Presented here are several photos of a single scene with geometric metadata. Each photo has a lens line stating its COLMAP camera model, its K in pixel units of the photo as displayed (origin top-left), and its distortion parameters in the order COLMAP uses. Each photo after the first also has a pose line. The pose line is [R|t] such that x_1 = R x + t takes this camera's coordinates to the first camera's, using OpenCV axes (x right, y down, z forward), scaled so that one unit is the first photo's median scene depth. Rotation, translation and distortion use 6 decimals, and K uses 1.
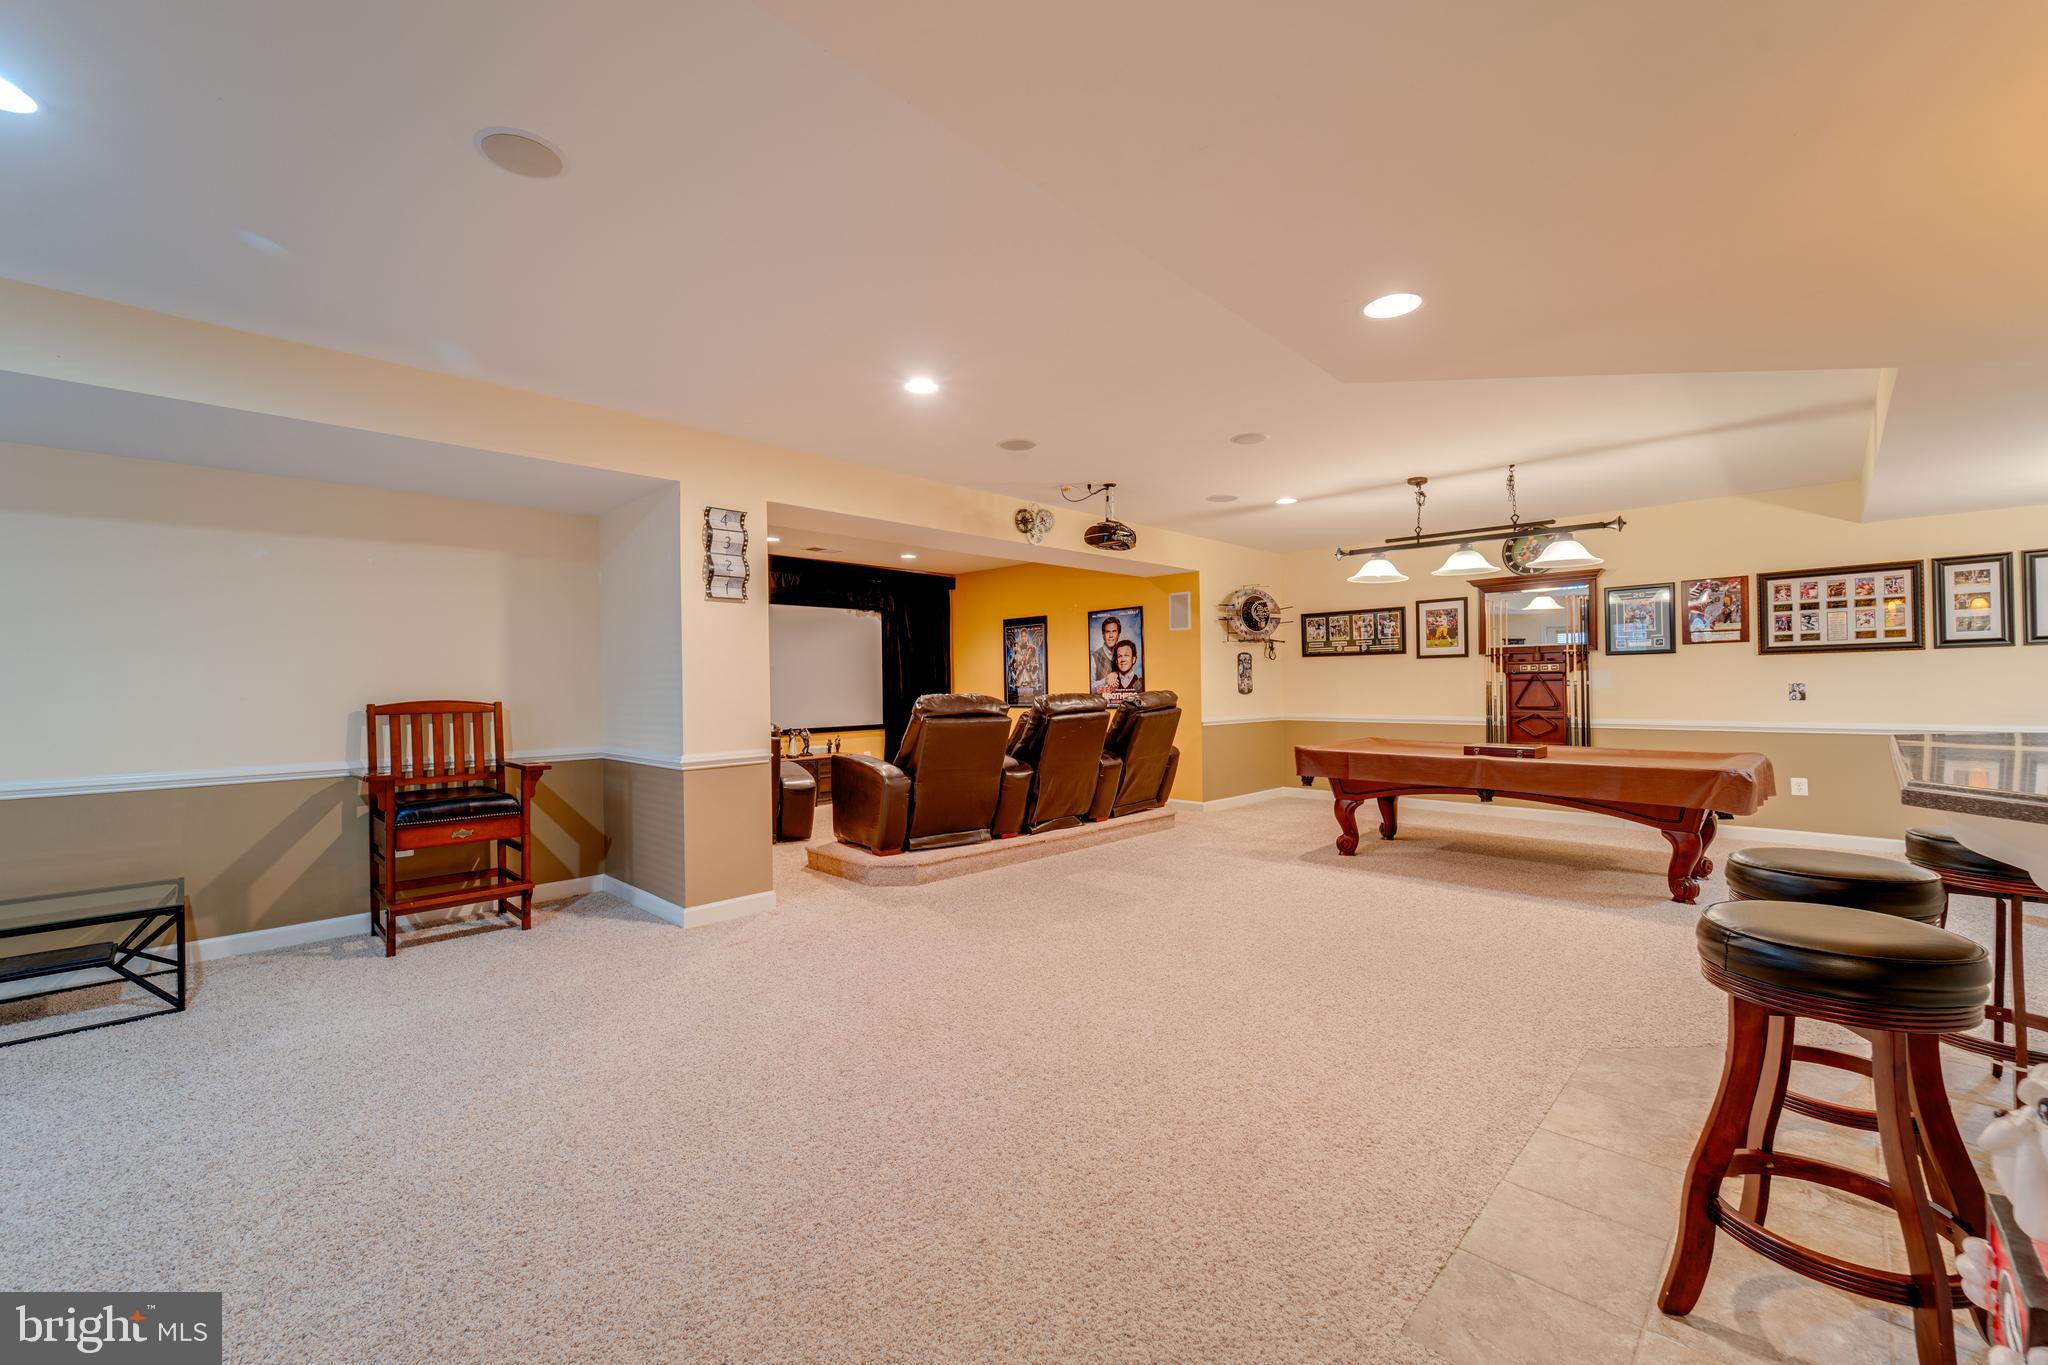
lens RADIAL K [[816.3, 0, 1026.0], [0, 816.3, 686.4], [0, 0, 1]] dist [0.002920, -0.000452]
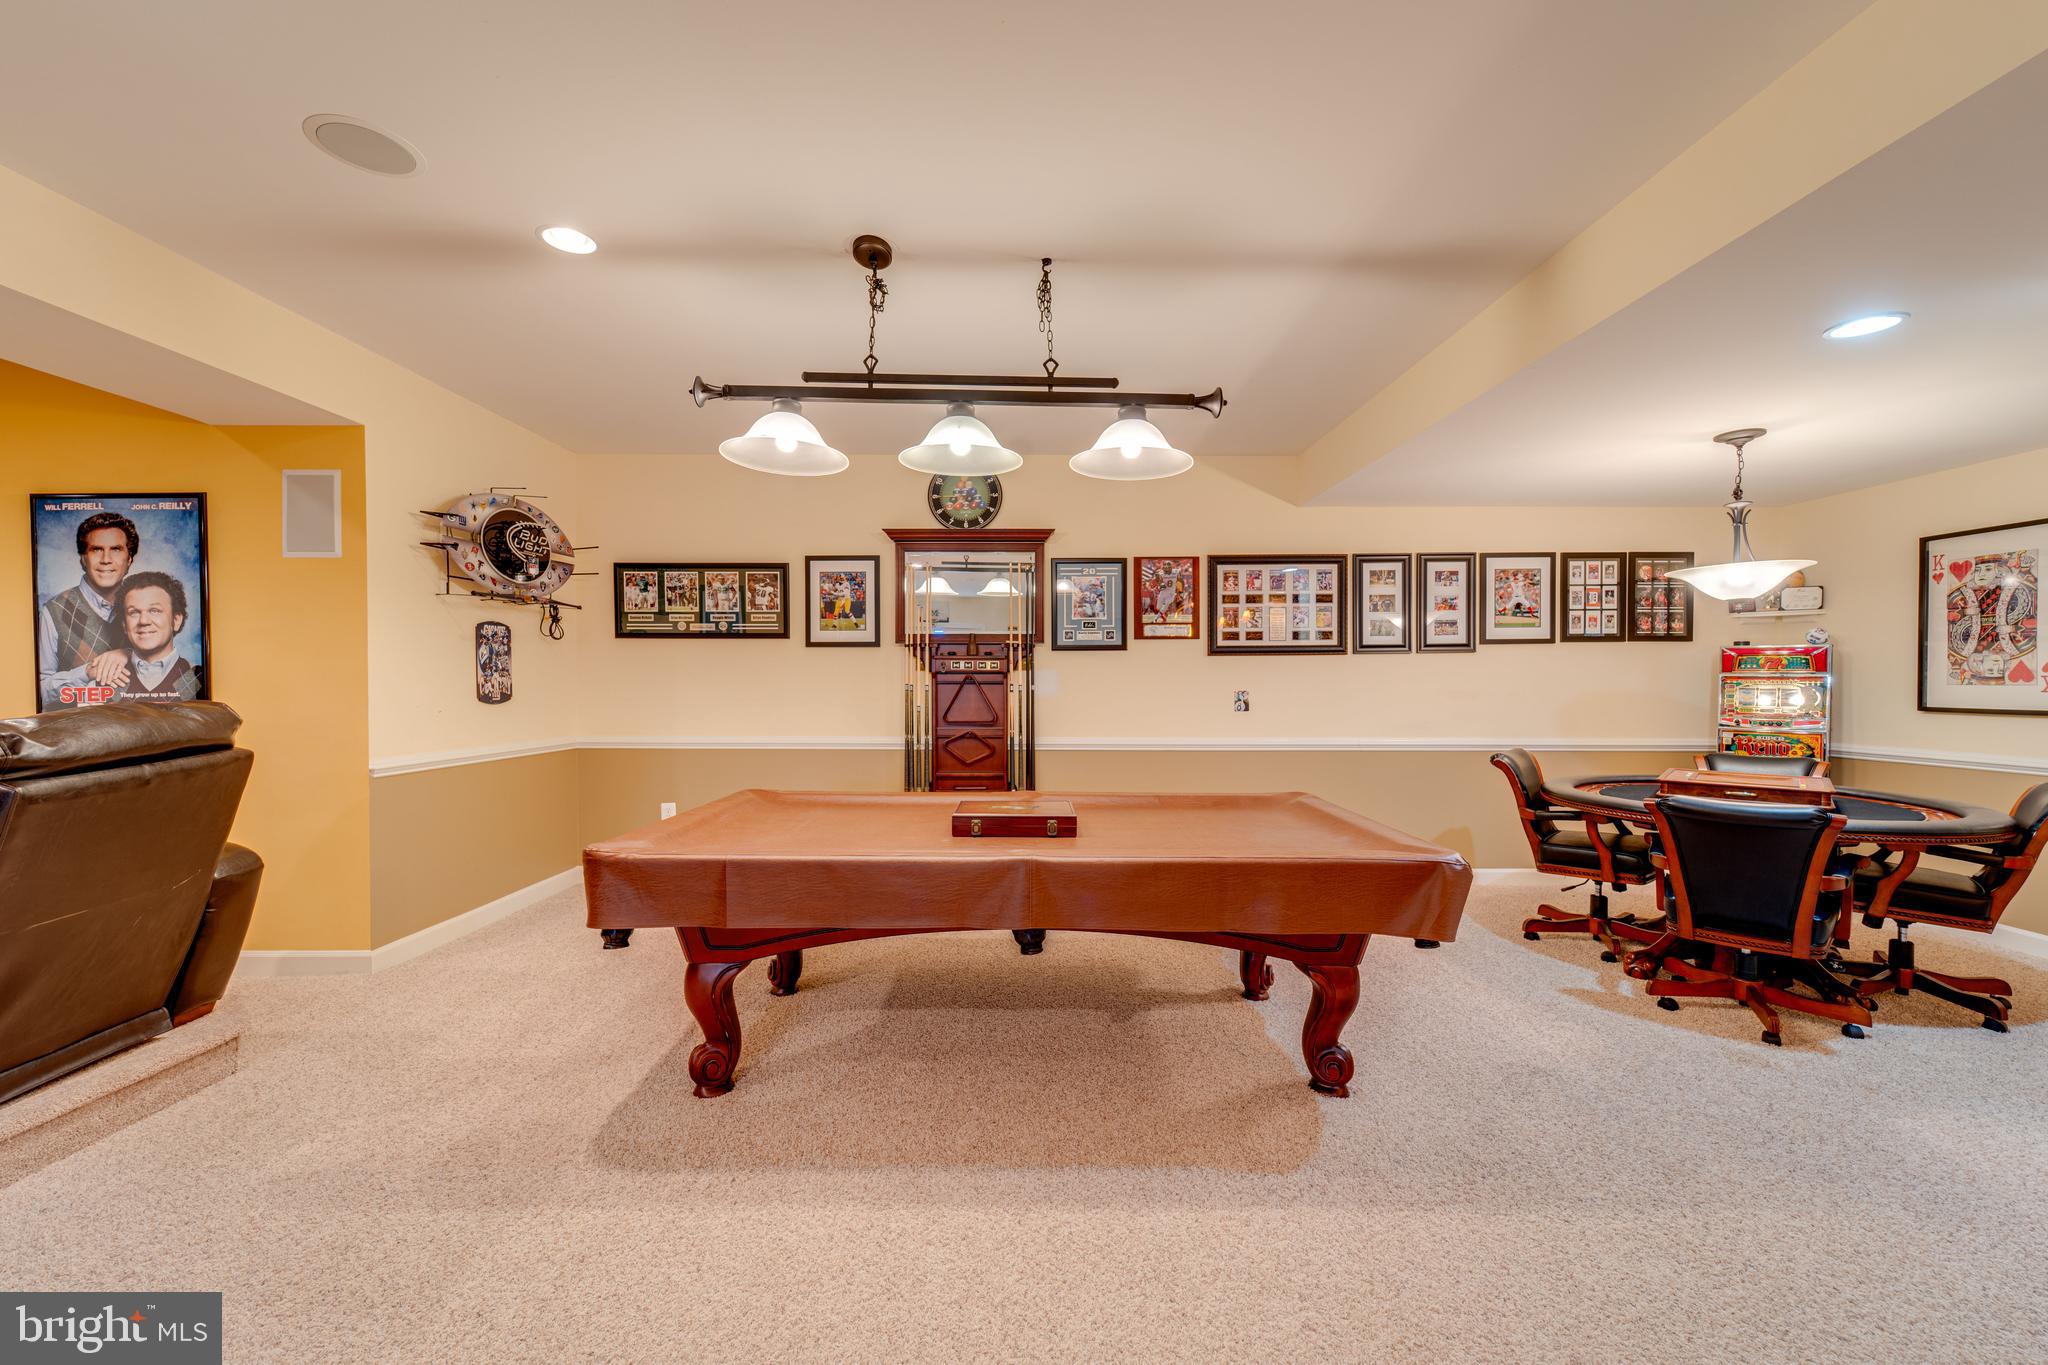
lens RADIAL K [[816.3, 0, 1026.0], [0, 816.3, 686.4], [0, 0, 1]] dist [0.002920, -0.000452]
pose [[0.707943, 0.008160, 0.706222, 0.165346], [-0.009108, 0.999956, -0.002424, -0.003506], [-0.706211, -0.004716, 0.707986, 0.468101]]
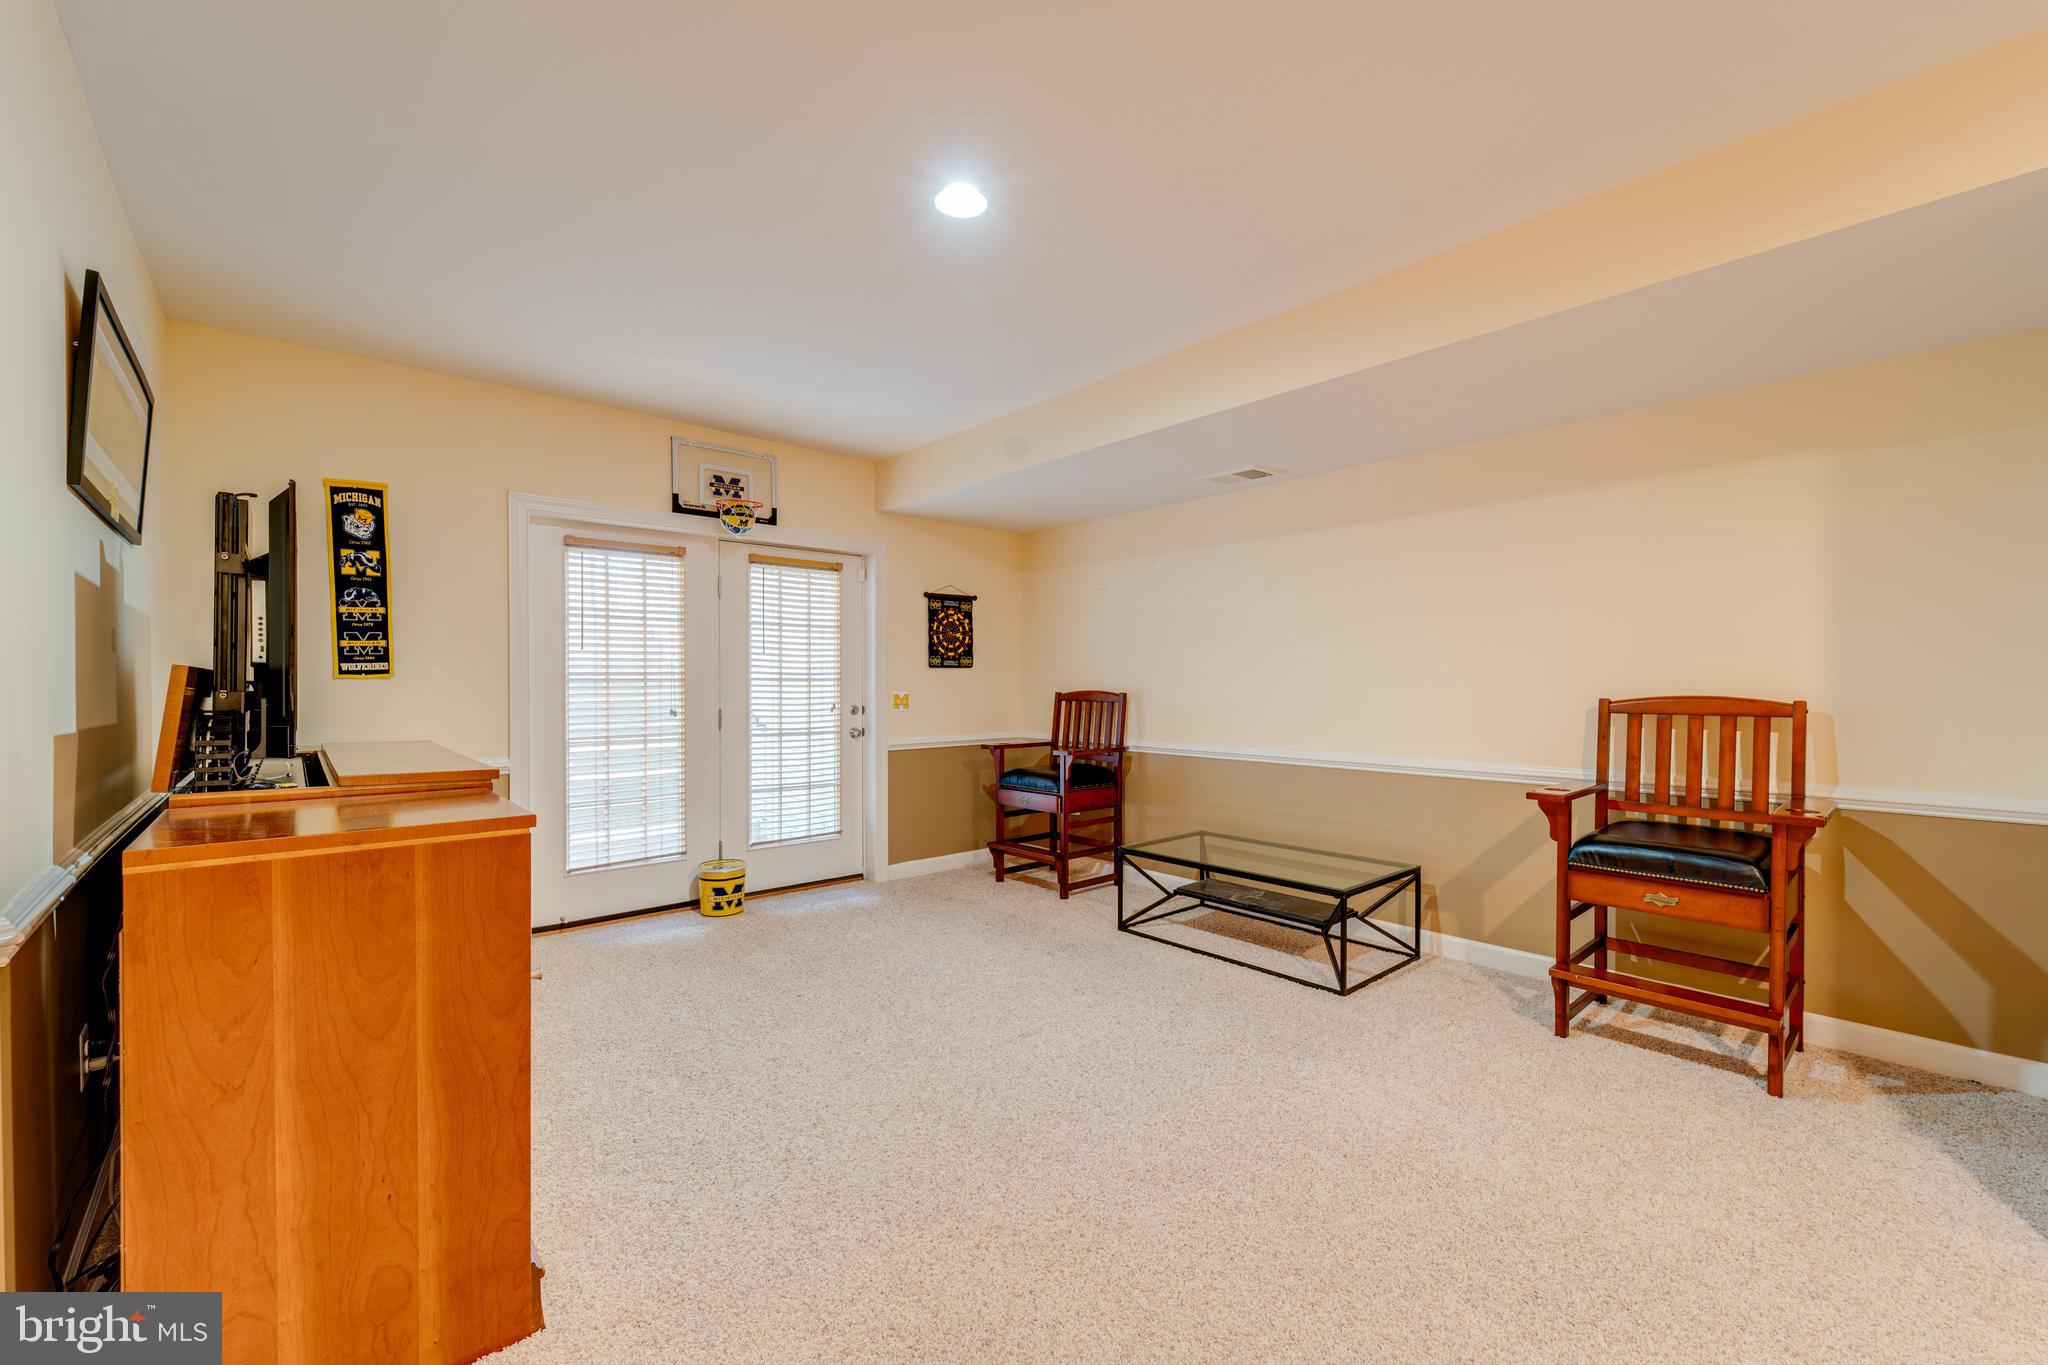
lens RADIAL K [[827.0, 0, 1020.1], [0, 827.0, 687.0], [0, 0, 1]] dist [-0.001913, -0.000687]
pose [[-0.054684, 0.015071, -0.998390, -0.000588], [-0.005065, 0.999869, 0.015371, 0.001205], [0.998491, 0.005898, -0.054601, 0.289915]]
